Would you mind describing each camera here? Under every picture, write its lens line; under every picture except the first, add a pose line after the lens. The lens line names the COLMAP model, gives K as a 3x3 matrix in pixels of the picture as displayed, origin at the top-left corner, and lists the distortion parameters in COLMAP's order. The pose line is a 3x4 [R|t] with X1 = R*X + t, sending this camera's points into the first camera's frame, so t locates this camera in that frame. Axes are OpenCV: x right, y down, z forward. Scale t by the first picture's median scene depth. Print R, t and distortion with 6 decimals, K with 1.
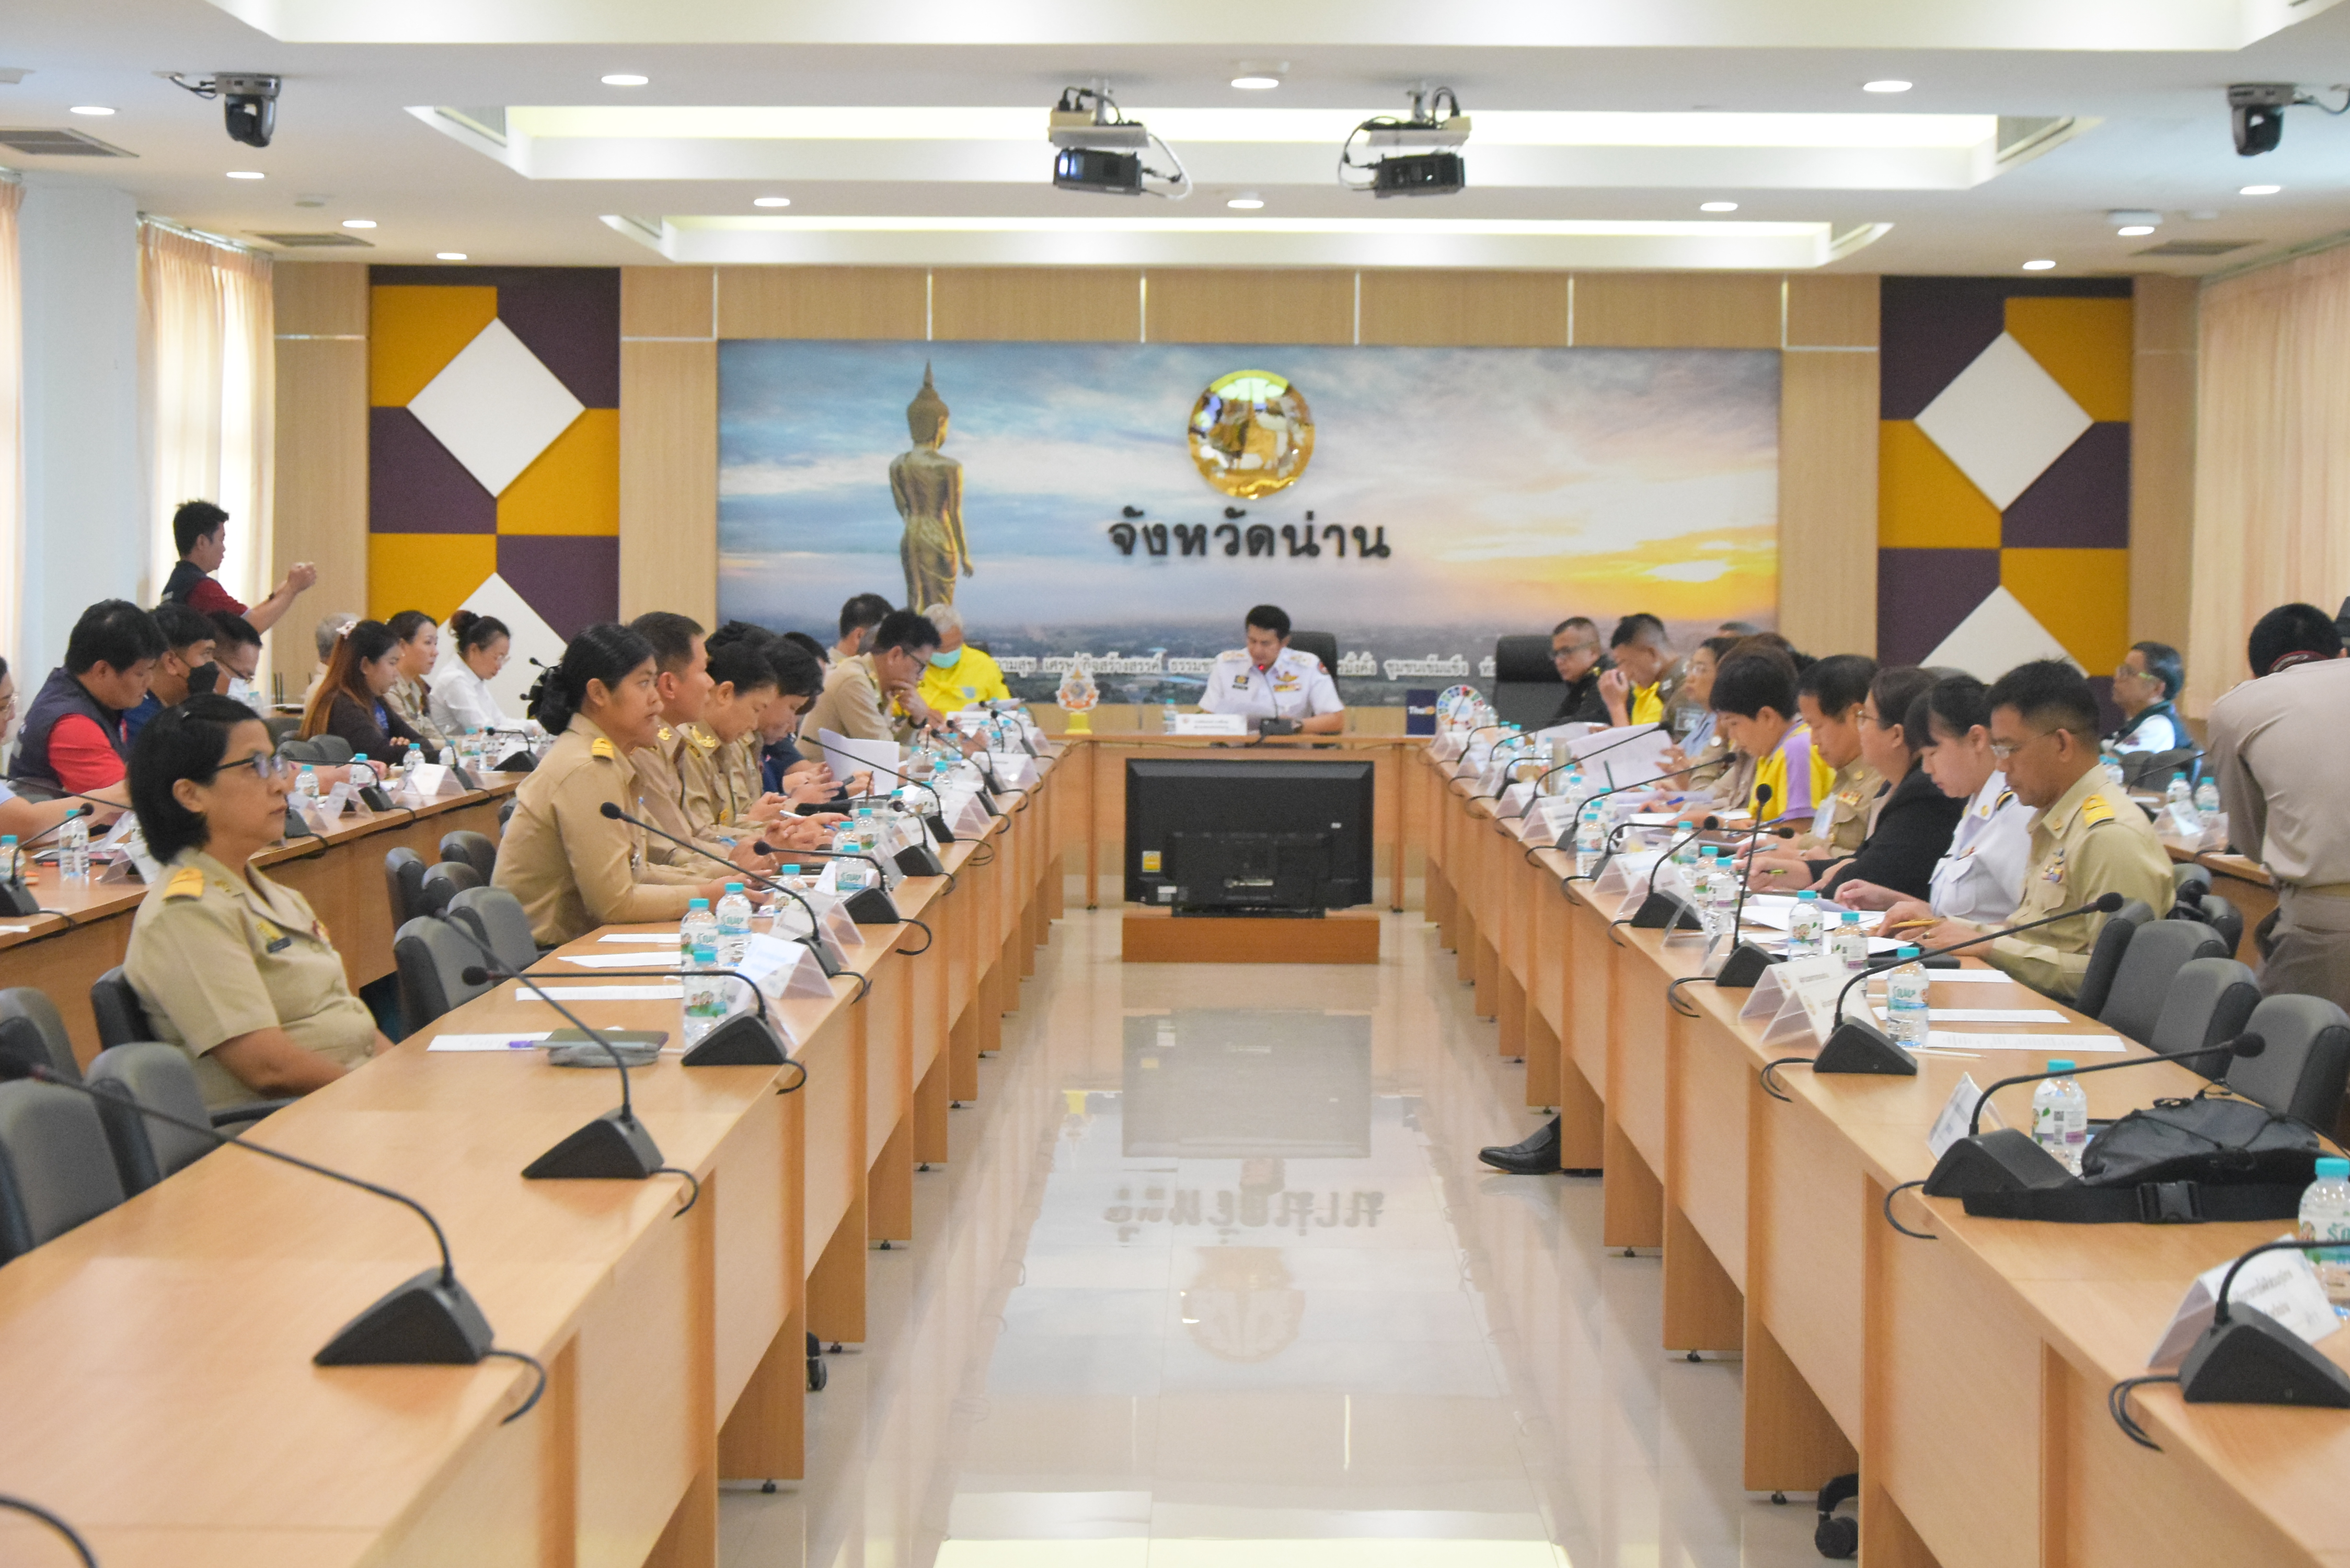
lens RADIAL K [[4592.8, 0, 1175.0], [0, 4592.8, 784.0], [0, 0, 1]] dist [-0.144737, 1.251243]
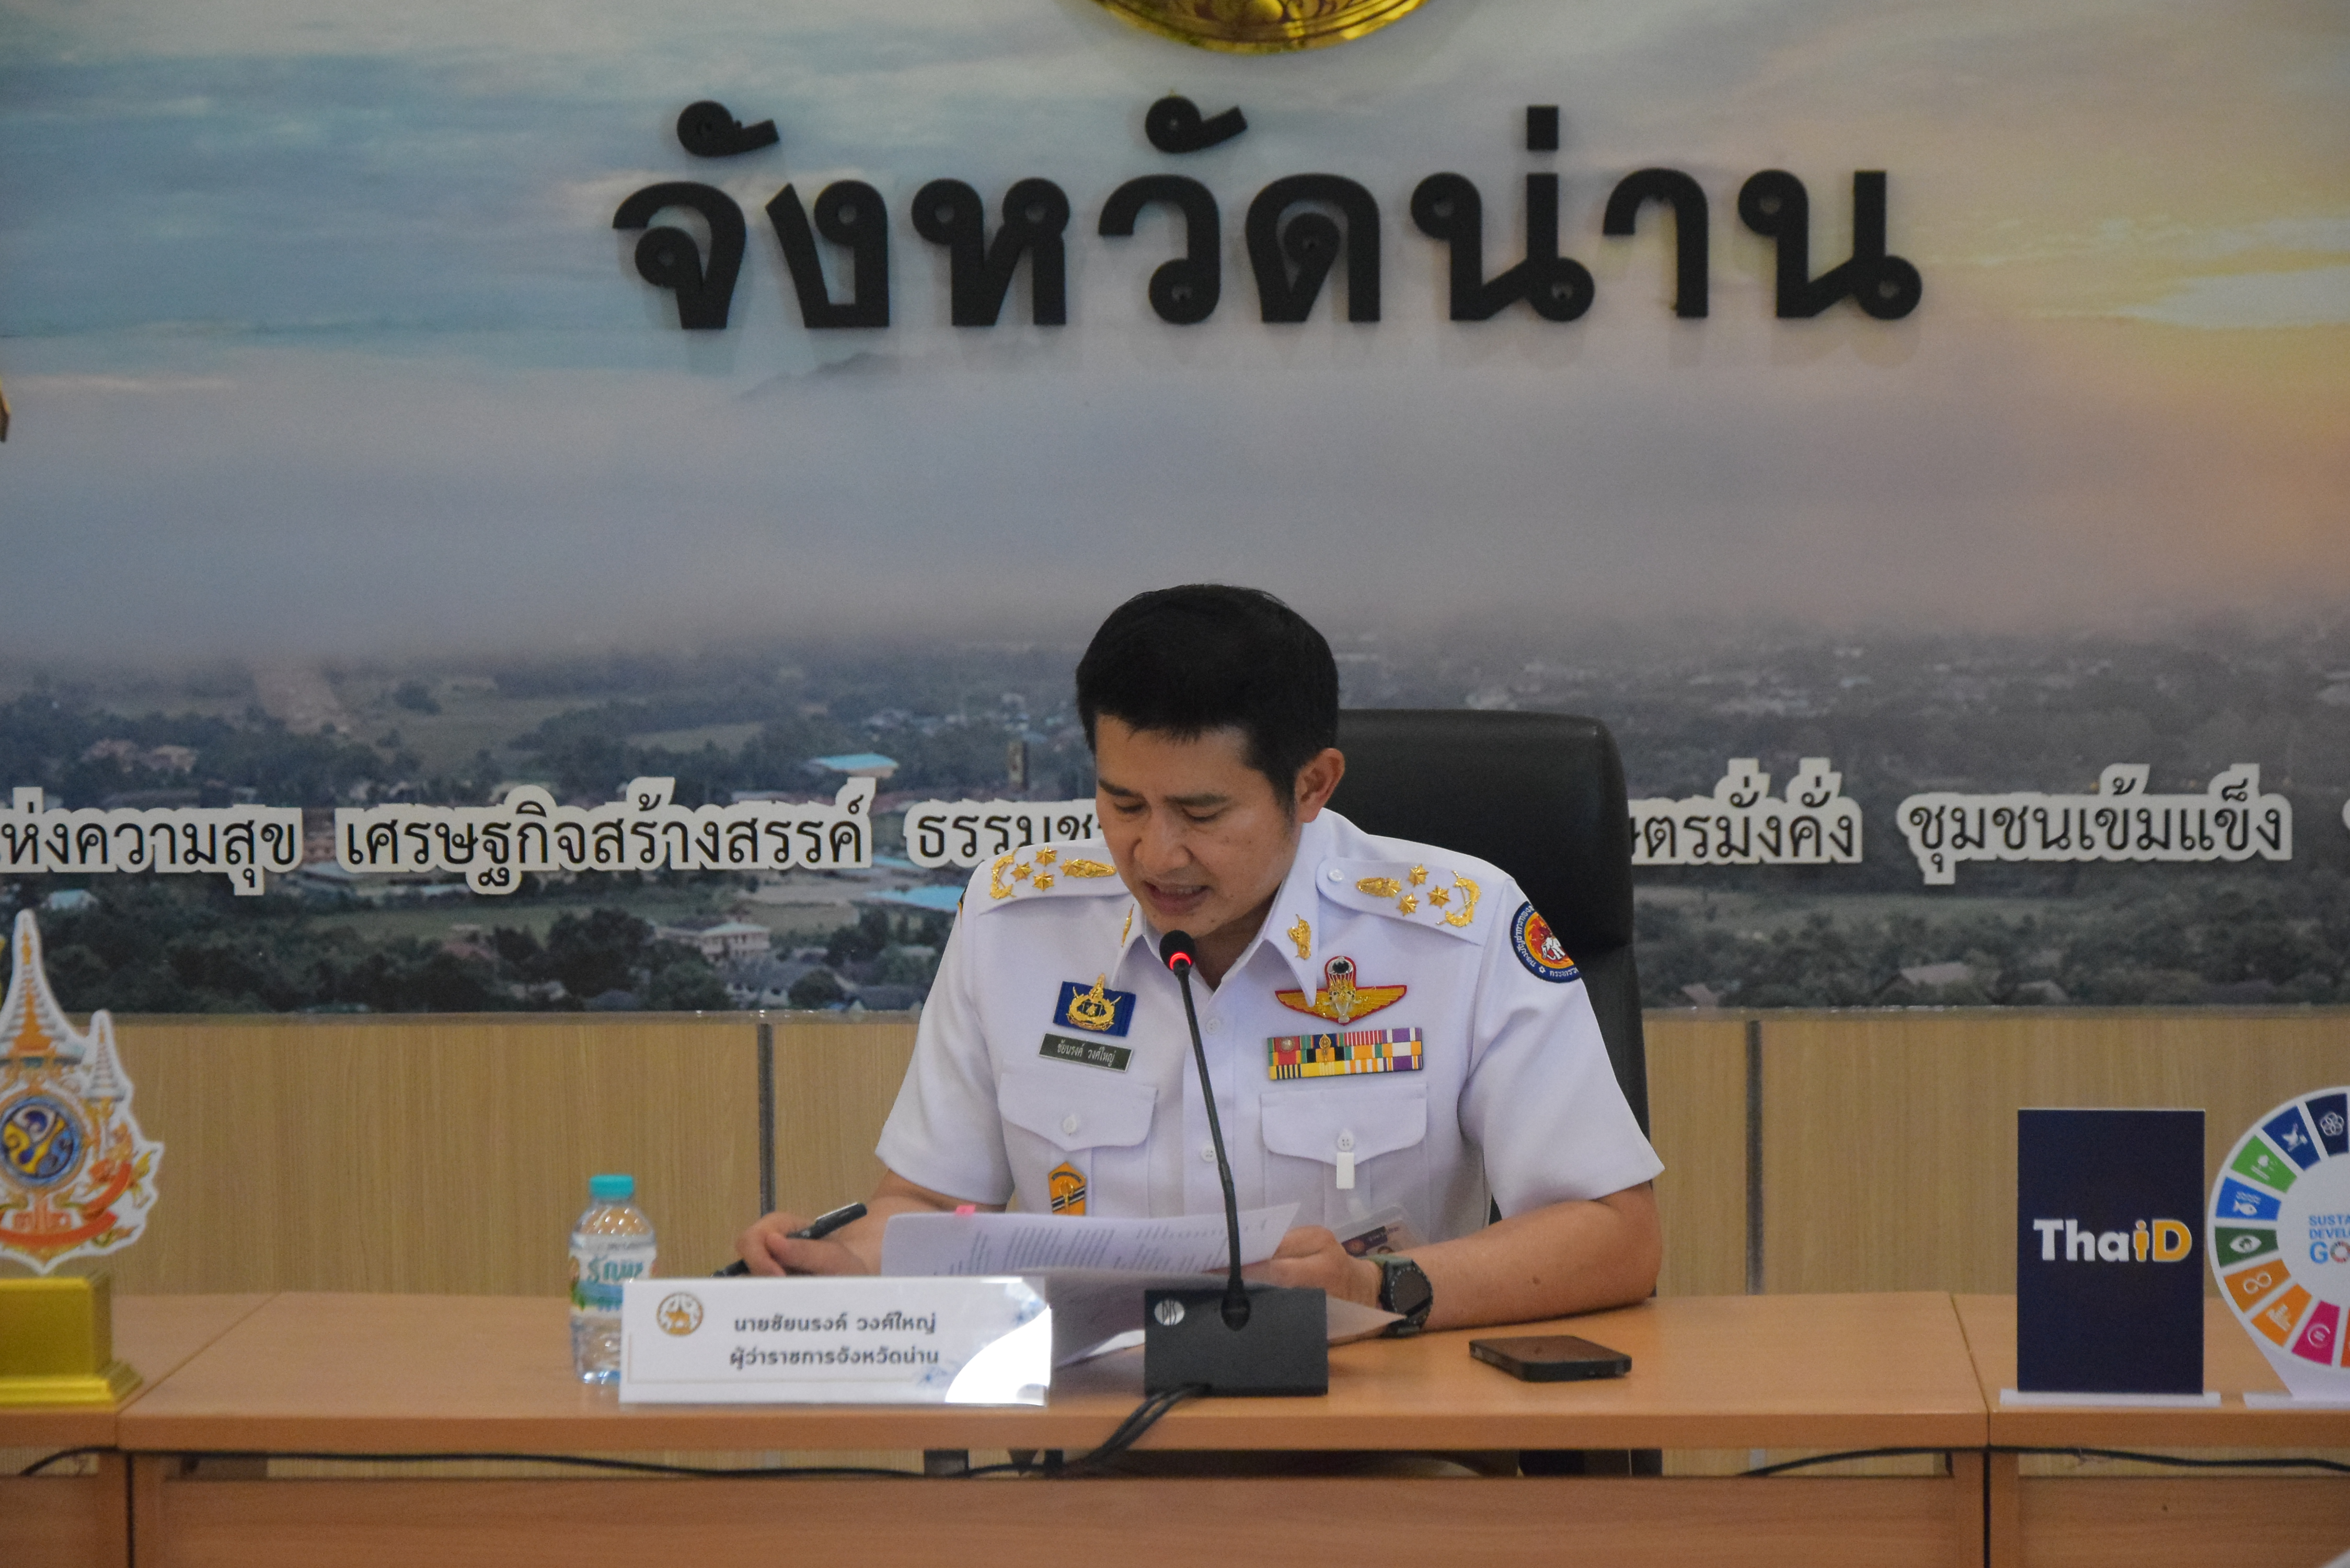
lens RADIAL K [[7088.0, 0, 1175.0], [0, 7088.0, 784.0], [0, 0, 1]] dist [0.046472, -0.394396]
pose [[0.997922, -0.015894, -0.062448, 0.032481], [0.016539, 0.999815, 0.009821, -0.031339], [0.062280, -0.010834, 0.998000, 0.666814]]
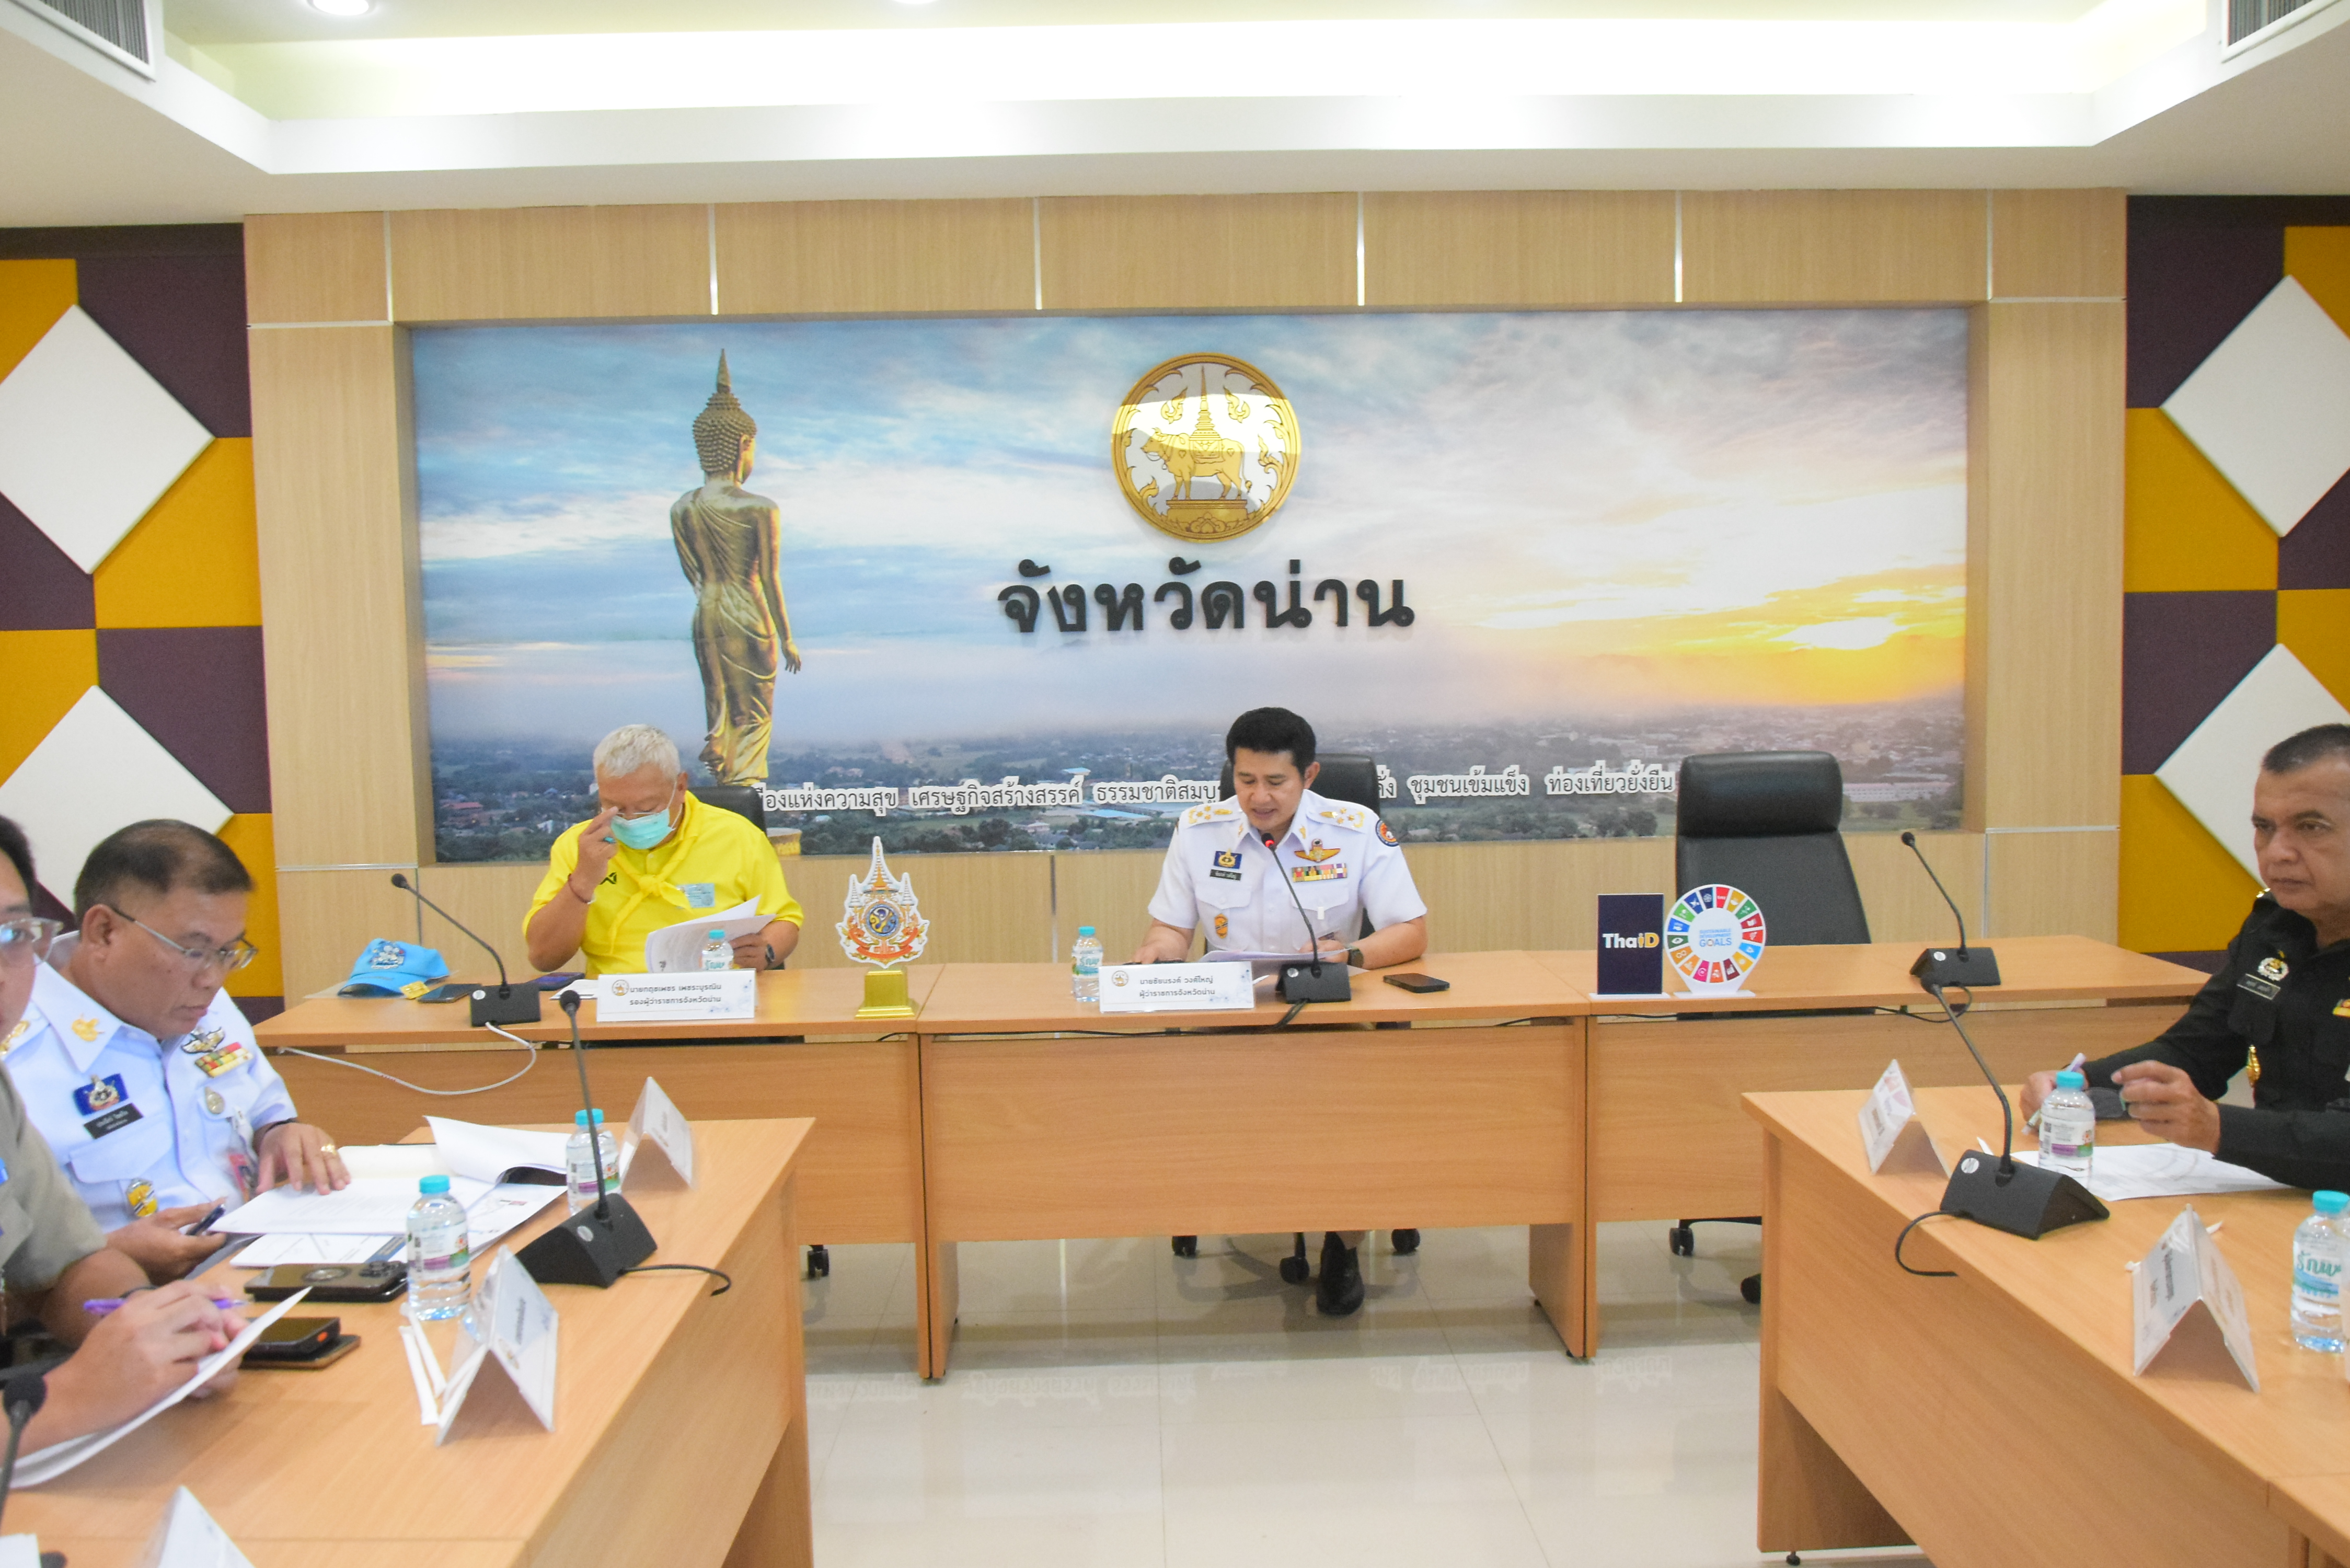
lens RADIAL K [[1789.3, 0, 1175.0], [0, 1789.3, 784.0], [0, 0, 1]] dist [-0.045242, 0.003896]
pose [[0.998944, -0.030352, 0.034483, 0.001636], [0.029539, 0.999279, 0.023864, -0.033235], [-0.035182, -0.022820, 0.999120, 0.735739]]
